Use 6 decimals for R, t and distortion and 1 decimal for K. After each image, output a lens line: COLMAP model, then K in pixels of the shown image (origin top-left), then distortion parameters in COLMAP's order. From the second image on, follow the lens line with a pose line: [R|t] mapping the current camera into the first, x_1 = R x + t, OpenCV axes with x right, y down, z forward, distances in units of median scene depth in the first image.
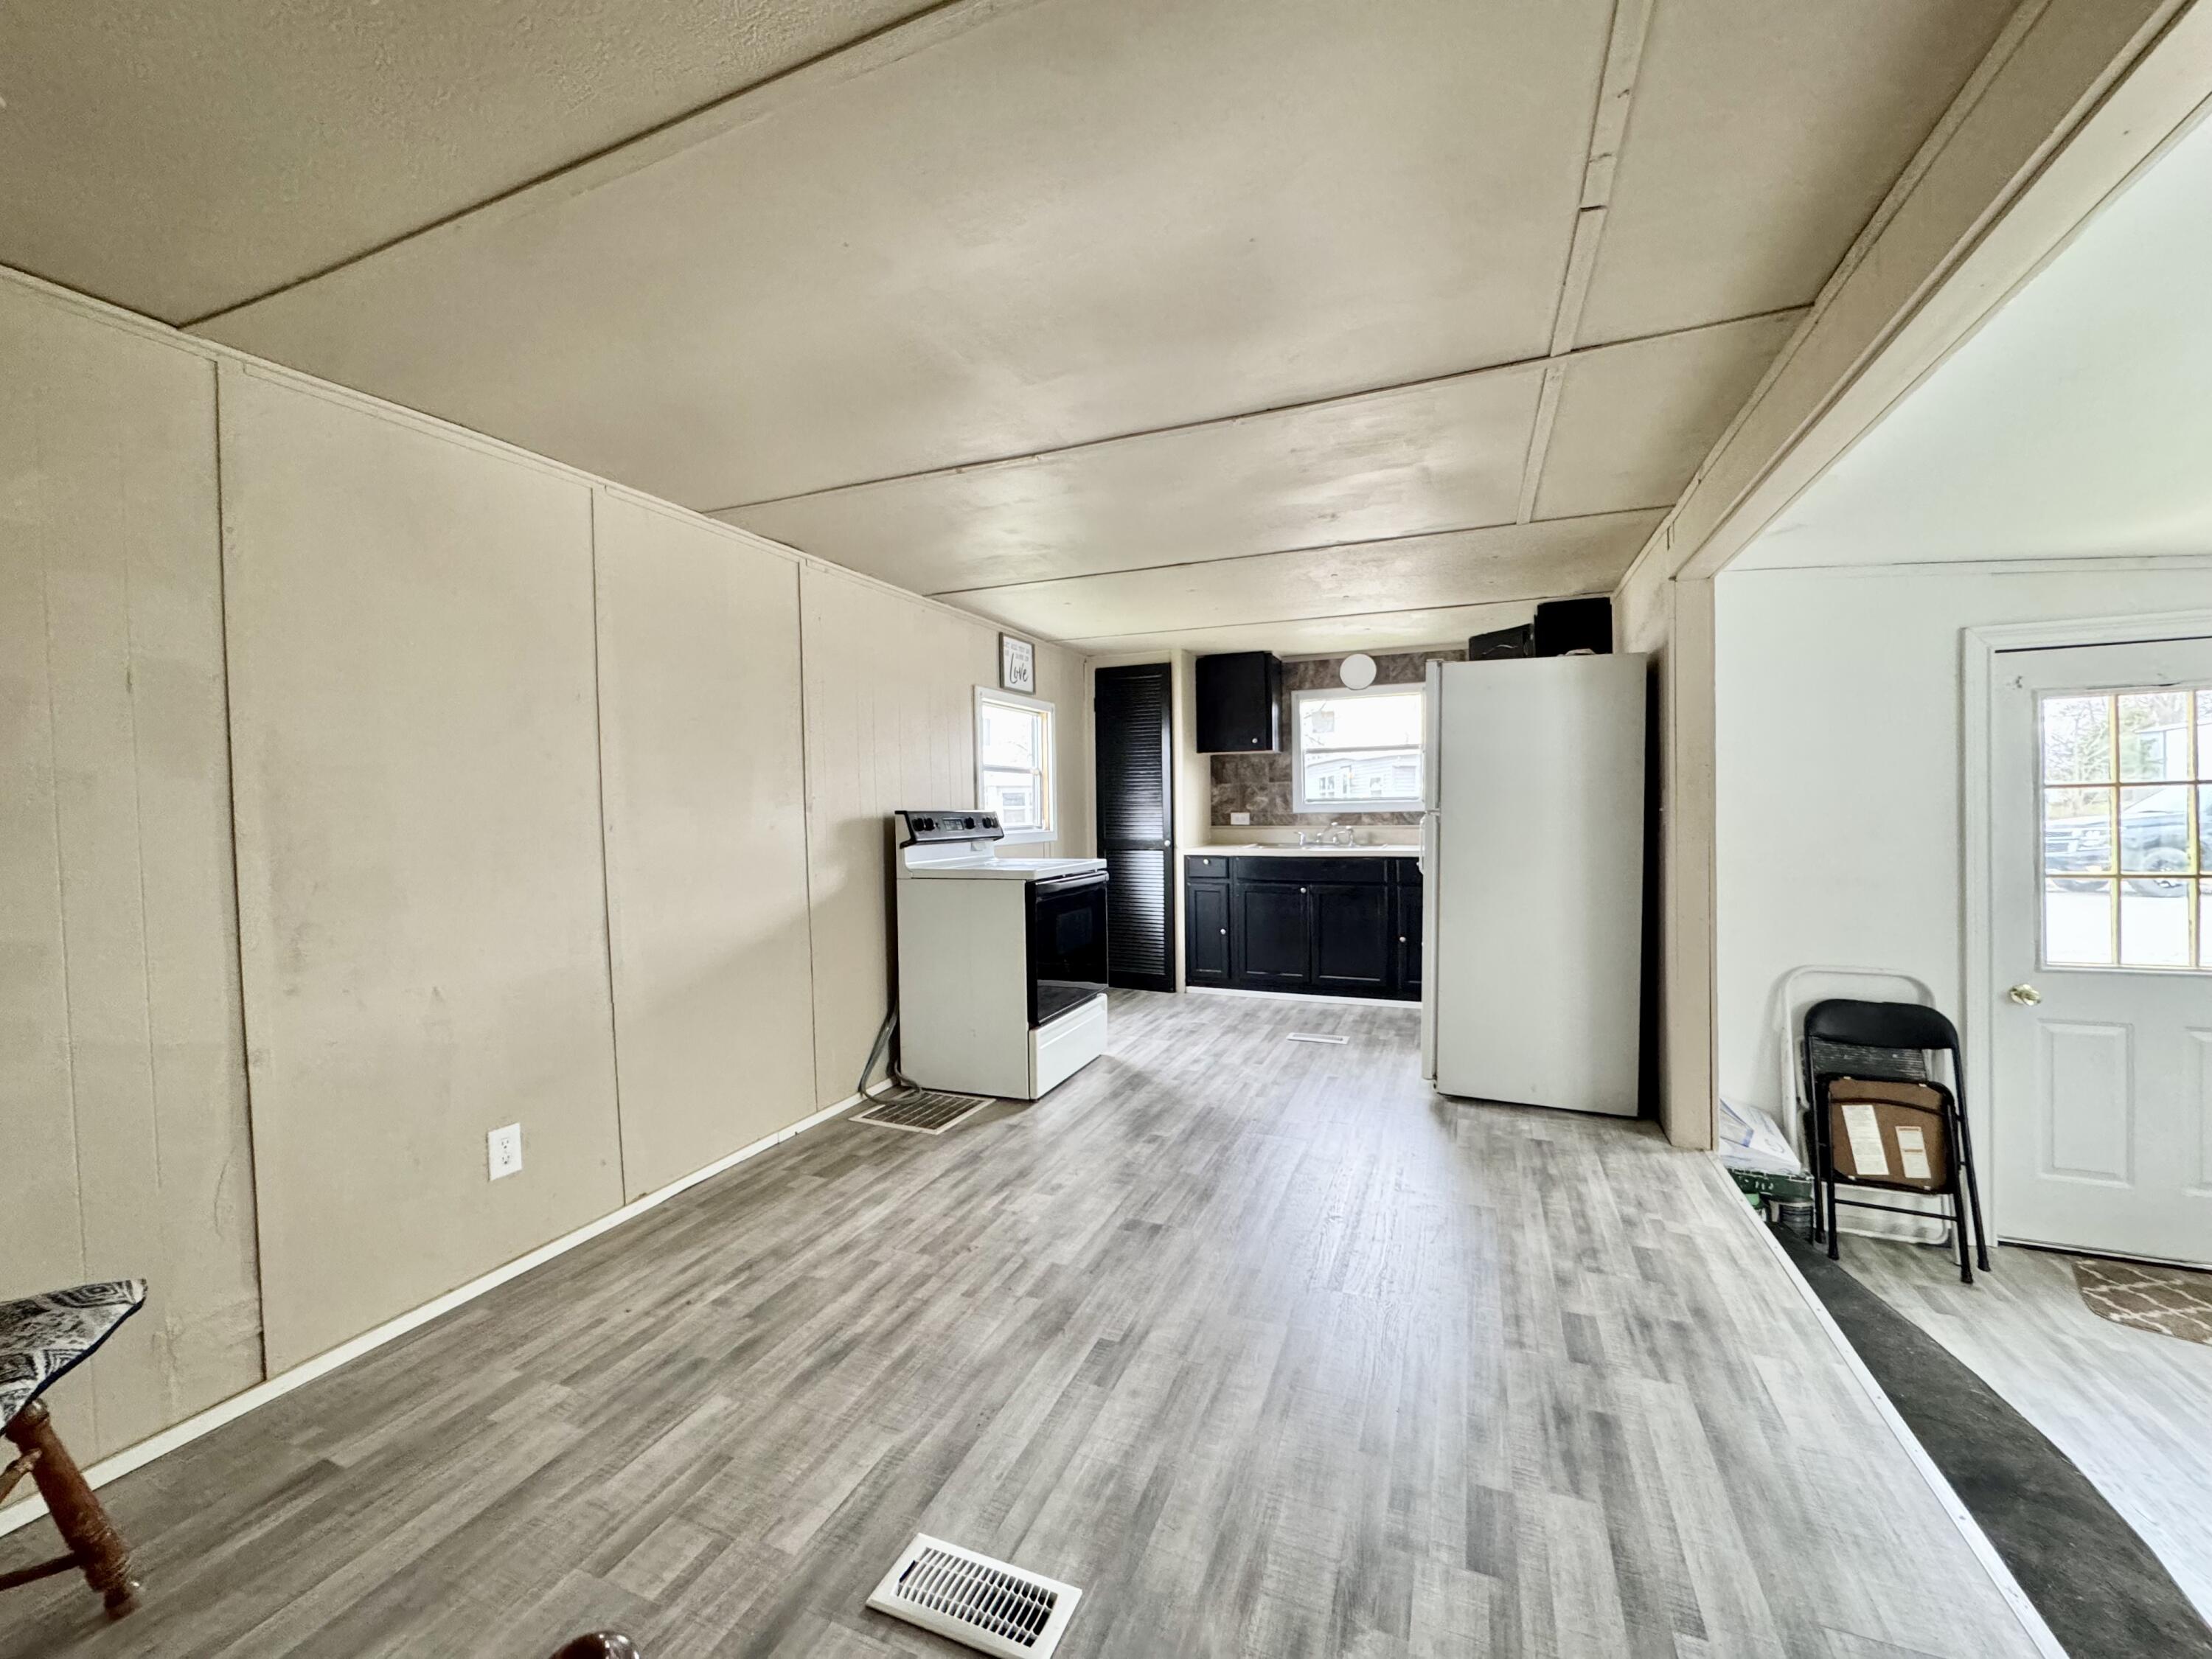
lens RADIAL K [[878.2, 0, 1105.3], [0, 878.2, 823.1], [0, 0, 1]] dist [-0.005518, 0.000603]
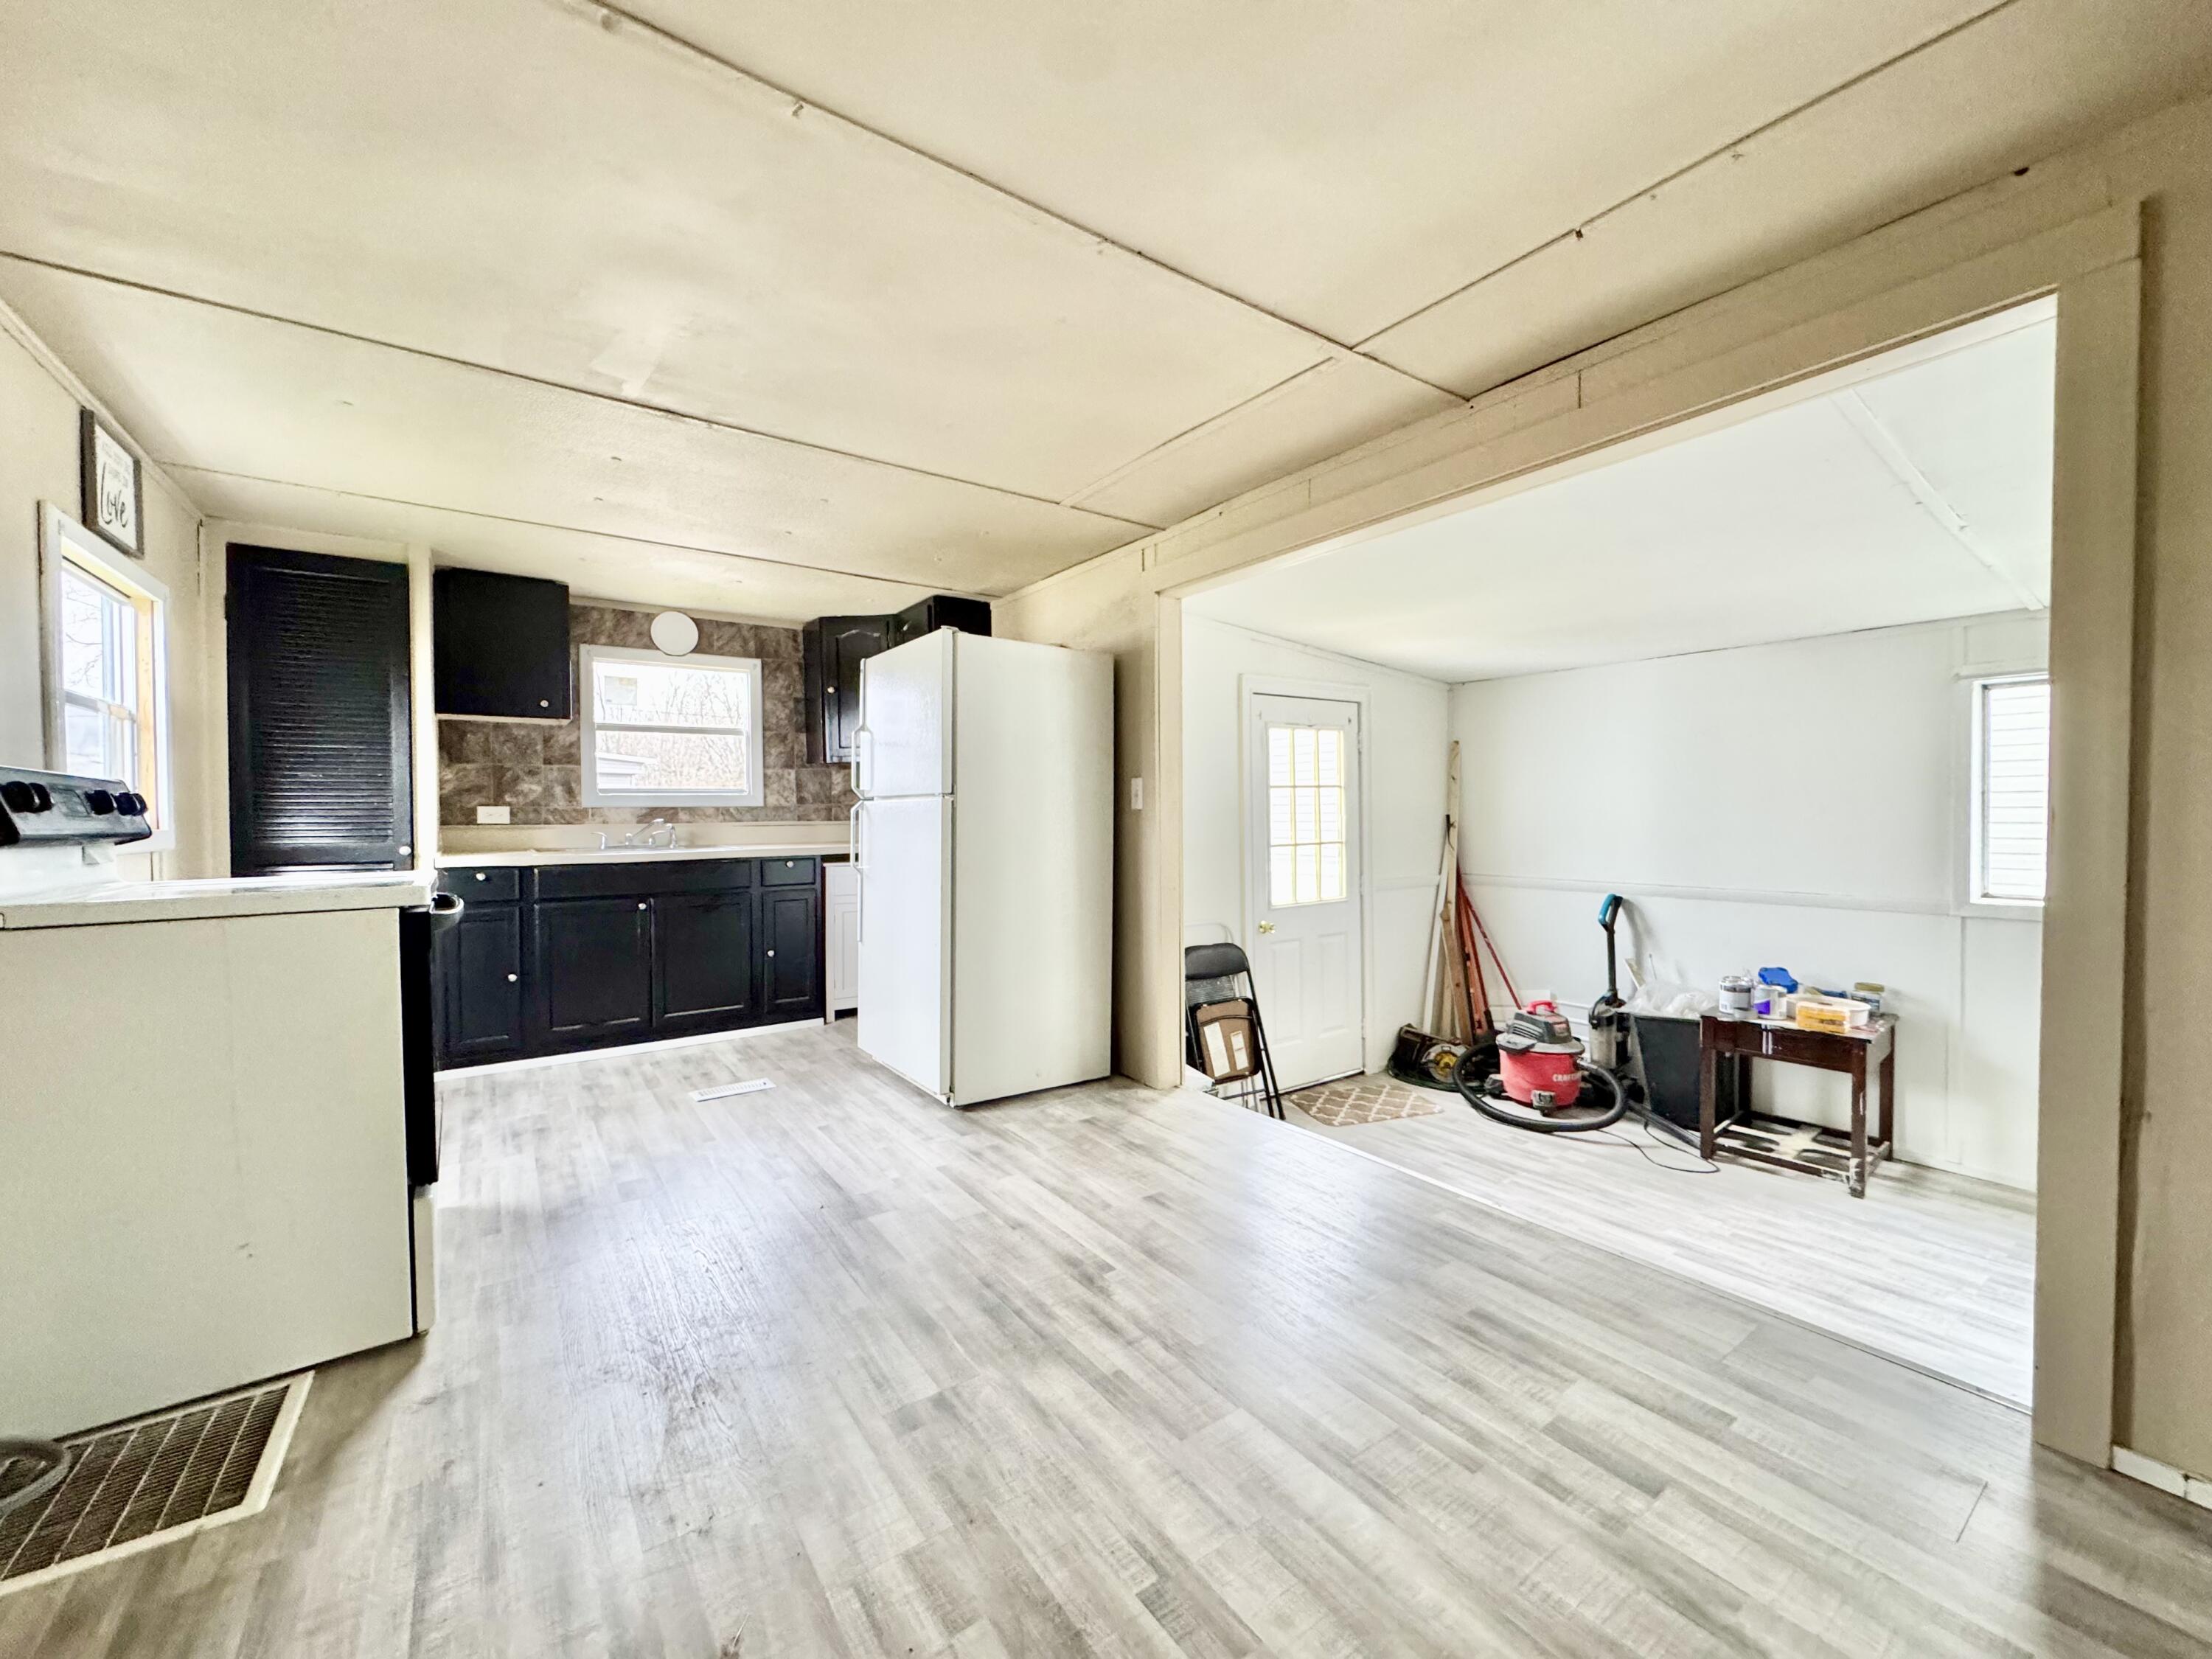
lens RADIAL K [[878.2, 0, 1103.6], [0, 878.2, 824.8], [0, 0, 1]] dist [-0.005518, 0.000603]
pose [[0.532111, -0.001488, 0.846673, -0.363896], [0.015413, 0.999850, -0.007929, 0.032164], [-0.846534, 0.017269, 0.532054, 0.458294]]
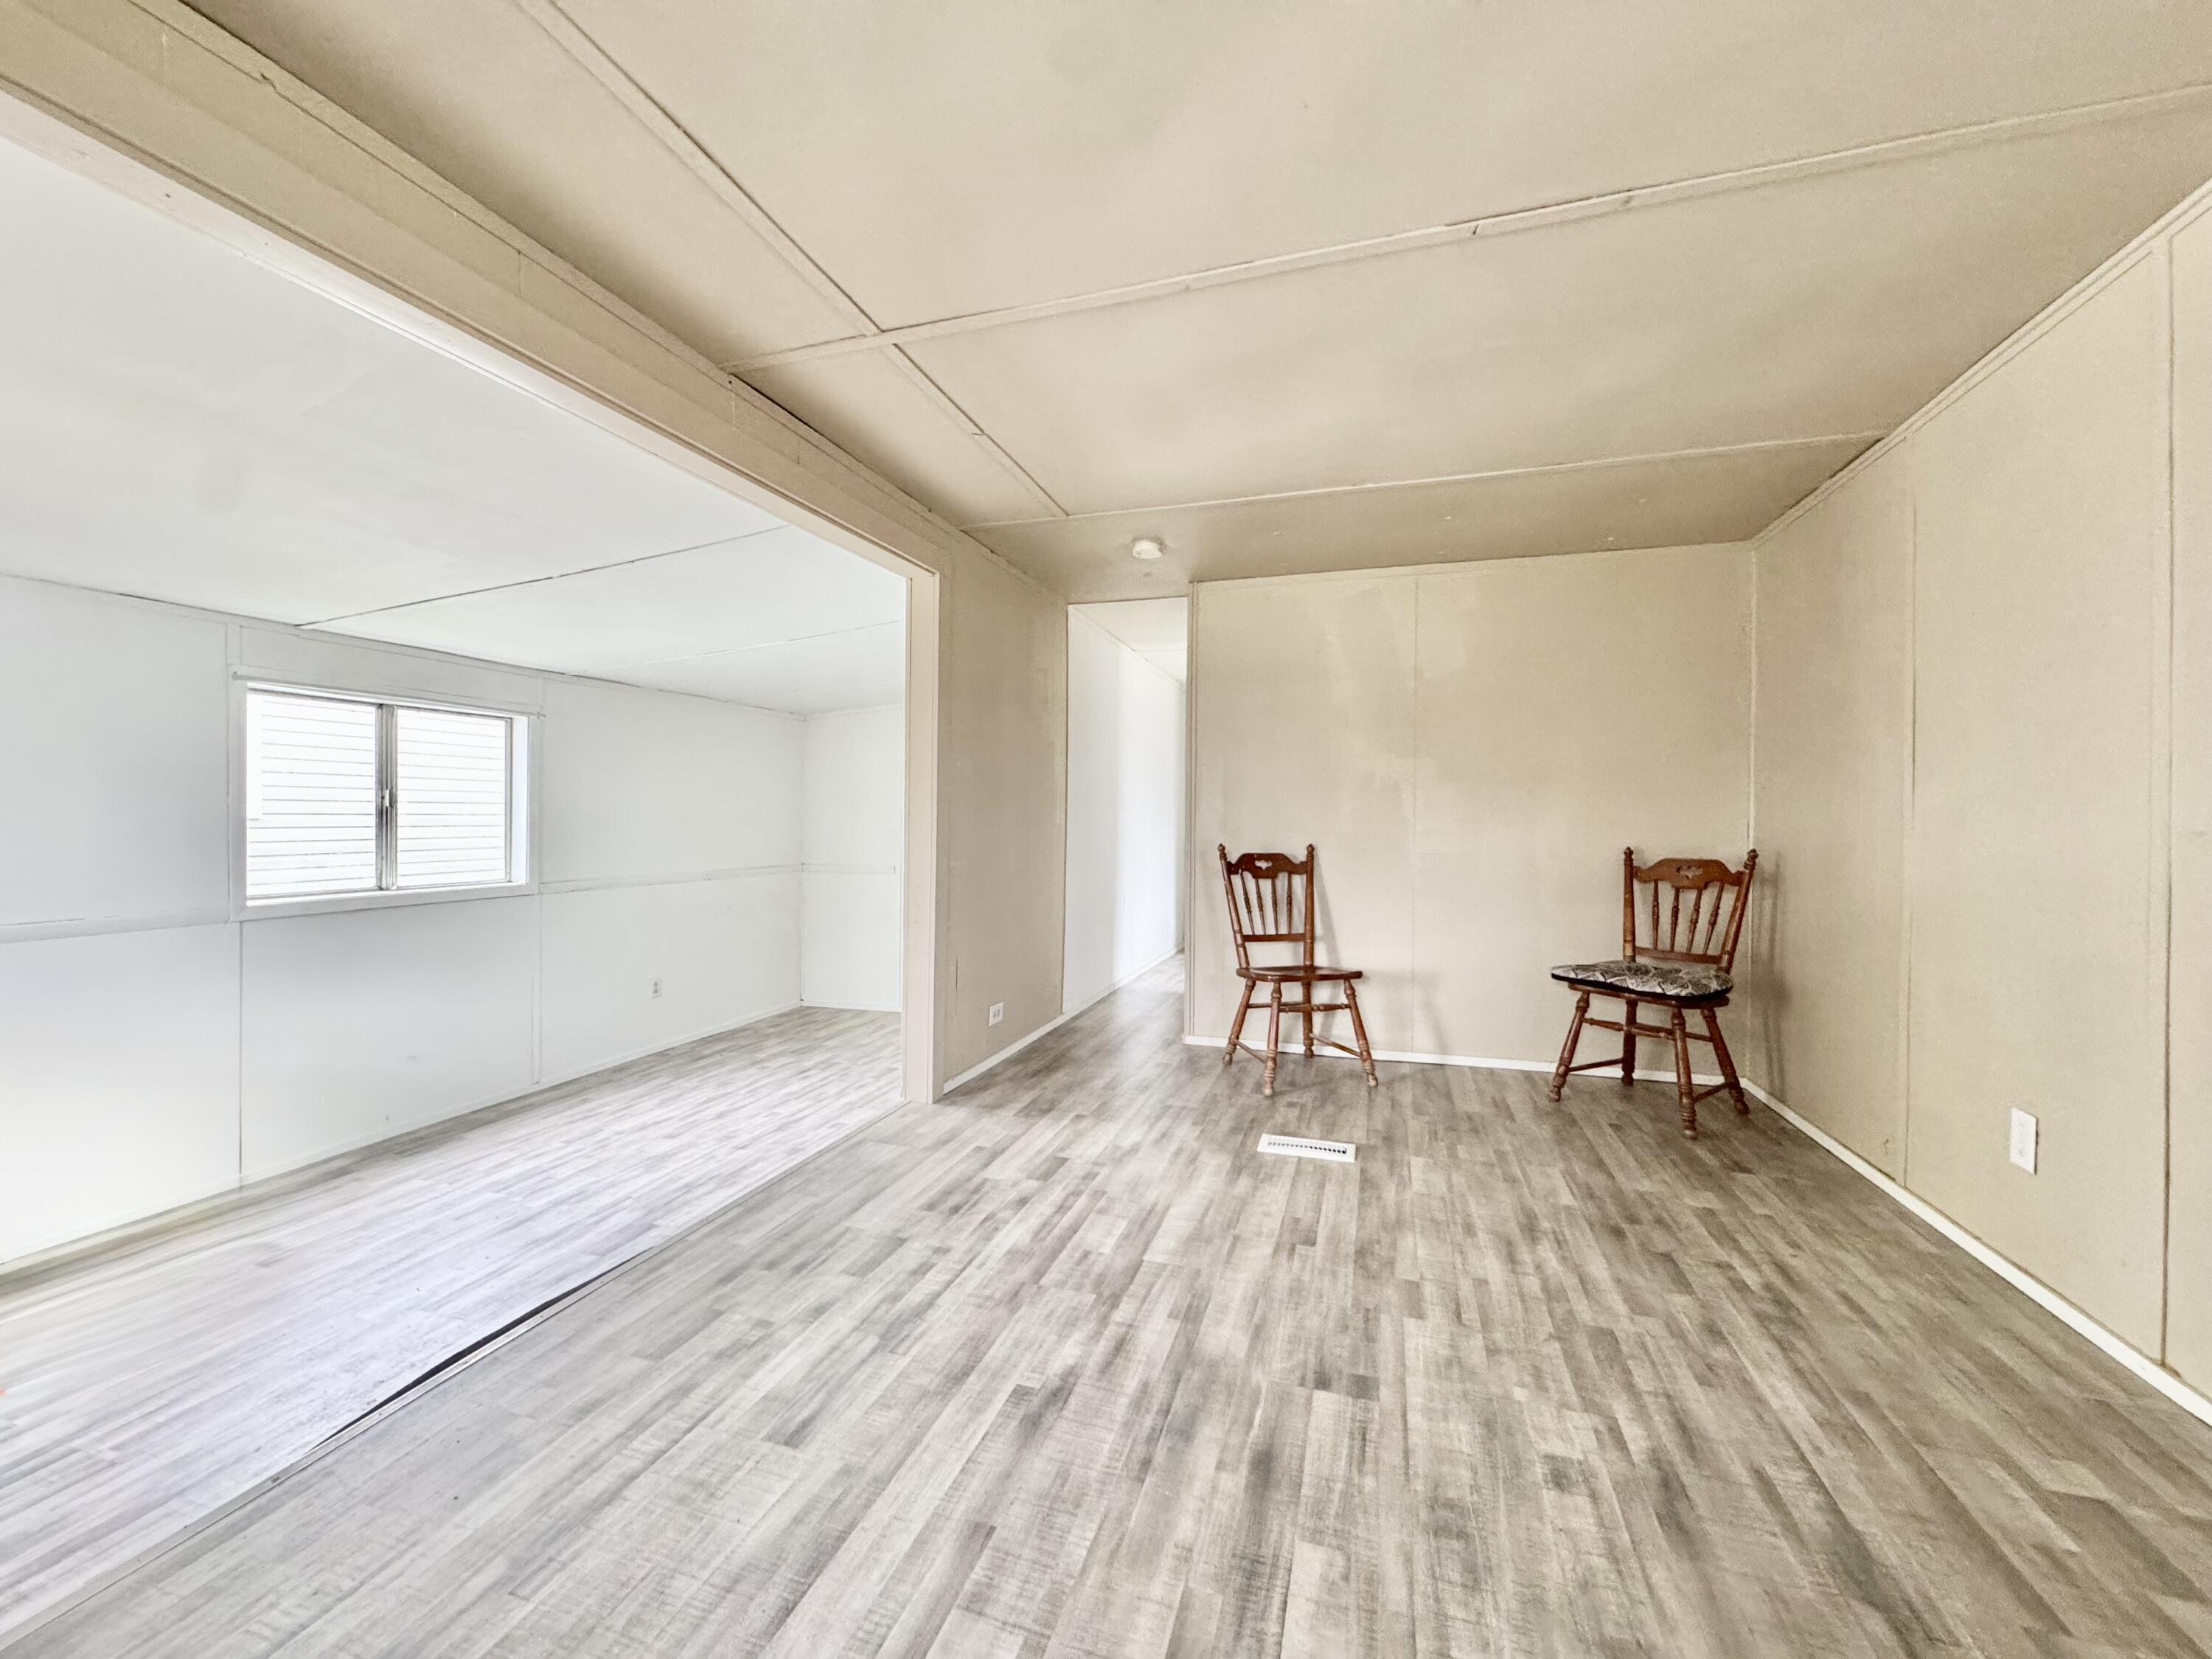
lens RADIAL K [[878.2, 0, 1104.0], [0, 878.2, 826.4], [0, 0, 1]] dist [-0.005518, 0.000603]
pose [[-0.996216, 0.015809, -0.085466, 0.229345], [0.013116, 0.999403, 0.031973, 0.017258], [0.085921, 0.030731, -0.995828, 1.378257]]
